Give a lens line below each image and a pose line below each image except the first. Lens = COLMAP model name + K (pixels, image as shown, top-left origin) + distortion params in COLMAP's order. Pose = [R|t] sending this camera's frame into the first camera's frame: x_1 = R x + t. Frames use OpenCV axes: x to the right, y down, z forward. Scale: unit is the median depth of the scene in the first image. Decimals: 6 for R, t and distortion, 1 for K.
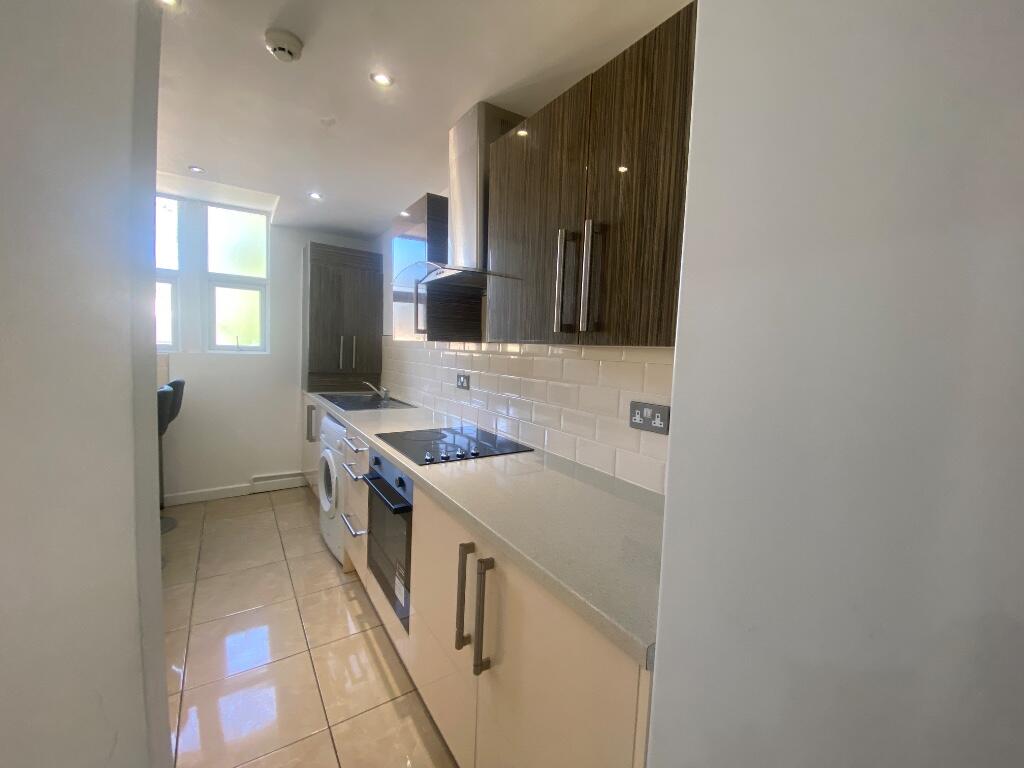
lens RADIAL K [[413.3, 0, 508.5], [0, 413.3, 387.8], [0, 0, 1]] dist [0.002825, -0.001897]
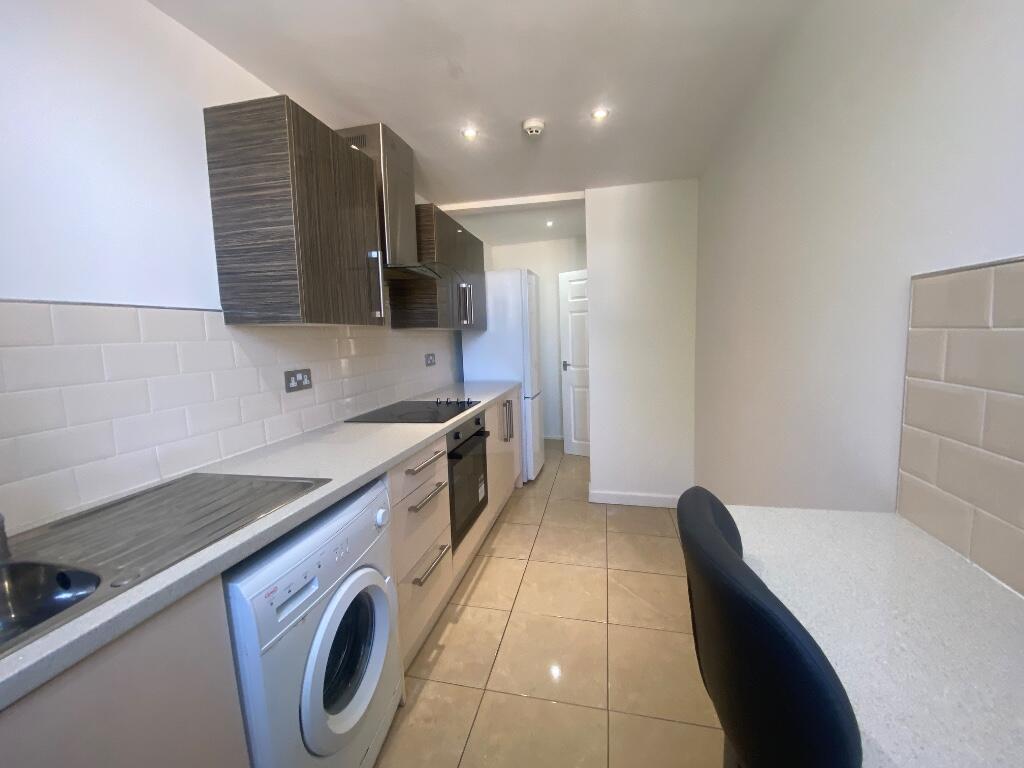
lens RADIAL K [[413.3, 0, 514.5], [0, 413.3, 378.9], [0, 0, 1]] dist [0.002825, -0.001897]
pose [[-0.689181, -0.117399, 0.715016, -1.027340], [0.050897, 0.976506, 0.209391, -0.164734], [-0.722800, 0.180701, -0.667014, 1.385517]]
